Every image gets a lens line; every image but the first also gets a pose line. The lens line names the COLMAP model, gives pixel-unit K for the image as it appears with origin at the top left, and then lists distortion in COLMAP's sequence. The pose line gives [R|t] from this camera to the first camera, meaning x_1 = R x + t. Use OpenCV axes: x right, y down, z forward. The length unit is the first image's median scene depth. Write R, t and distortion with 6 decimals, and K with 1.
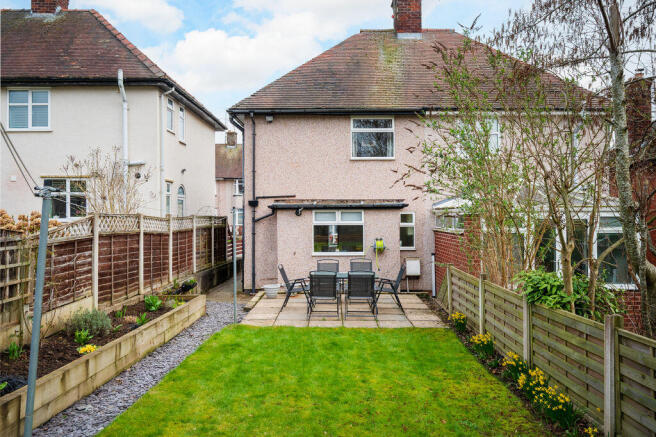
lens RADIAL K [[418.7, 0, 326.2], [0, 418.7, 213.7], [0, 0, 1]] dist [0.006867, 0.000099]
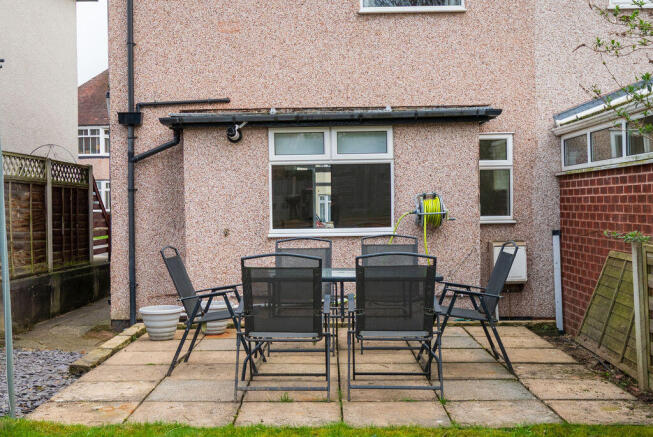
lens RADIAL K [[844.7, 0, 327.0], [0, 844.7, 219.8], [0, 0, 1]] dist [-0.007741, 0.000000]
pose [[0.999760, -0.007975, 0.020418, 0.007436], [0.006779, 0.998295, 0.057969, 0.034165], [-0.020845, -0.057817, 0.998110, 0.162811]]
